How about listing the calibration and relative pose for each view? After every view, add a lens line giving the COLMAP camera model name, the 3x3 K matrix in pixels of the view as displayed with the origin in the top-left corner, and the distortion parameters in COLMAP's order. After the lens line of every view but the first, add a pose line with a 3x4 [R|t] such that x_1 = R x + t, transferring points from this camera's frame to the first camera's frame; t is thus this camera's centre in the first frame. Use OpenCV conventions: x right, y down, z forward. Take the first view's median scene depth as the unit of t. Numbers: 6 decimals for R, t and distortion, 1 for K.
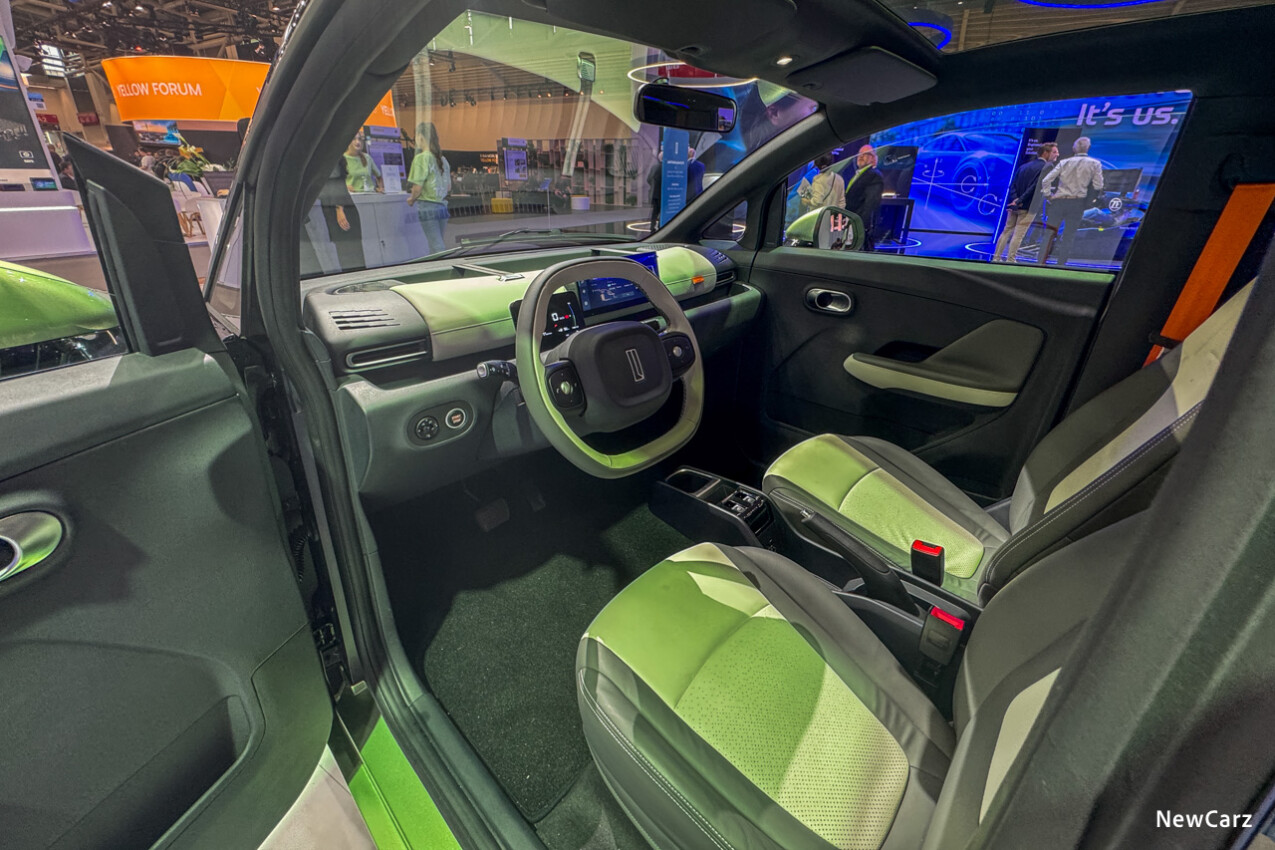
lens RADIAL K [[525.1, 0, 637.0], [0, 525.1, 405.8], [0, 0, 1]] dist [-0.001366, -0.000087]
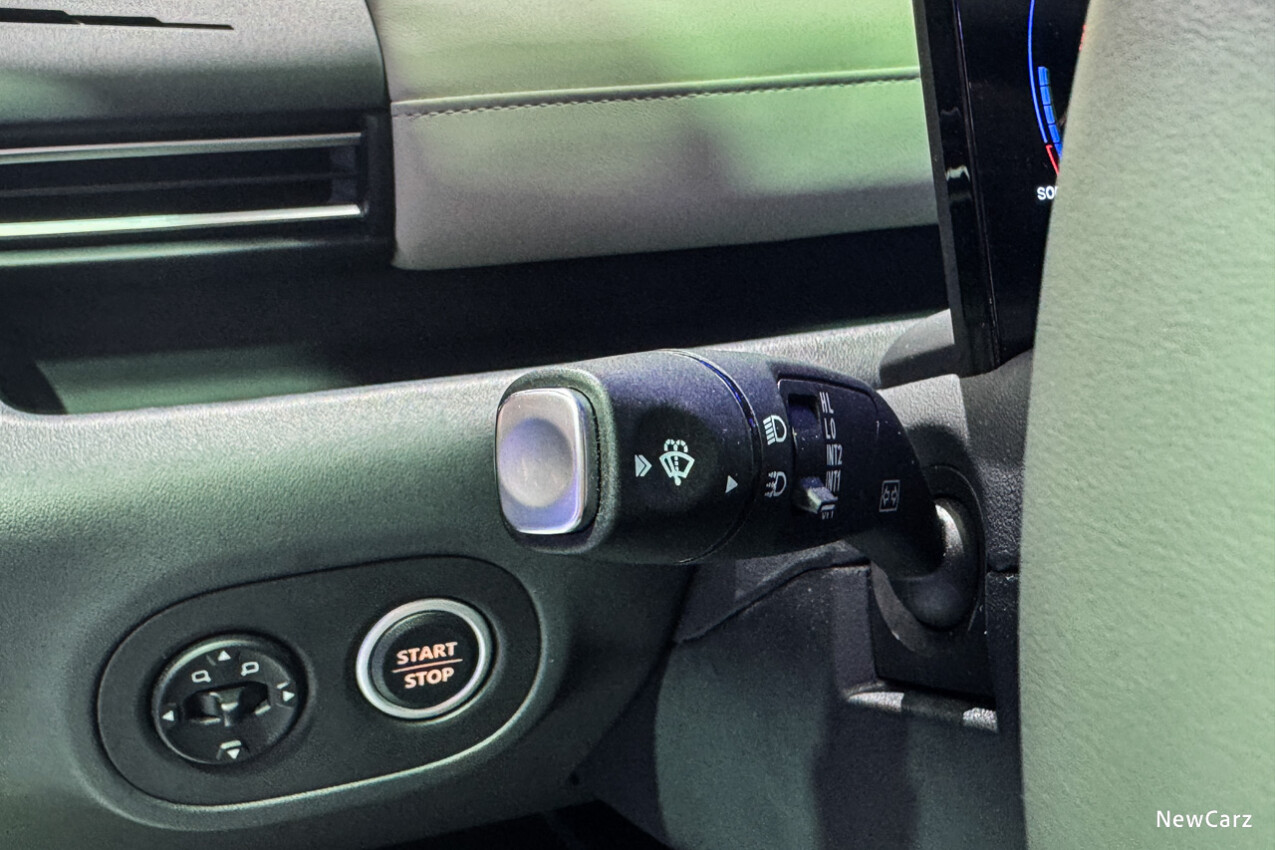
lens RADIAL K [[1239.8, 0, 637.5], [0, 1239.8, 425.0], [0, 0, 1]] dist [-0.002163, -0.001327]
pose [[0.922607, 0.183596, -0.339249, -0.171605], [-0.180238, 0.982740, 0.041675, -0.067131], [0.341044, 0.022696, 0.939773, 0.655558]]
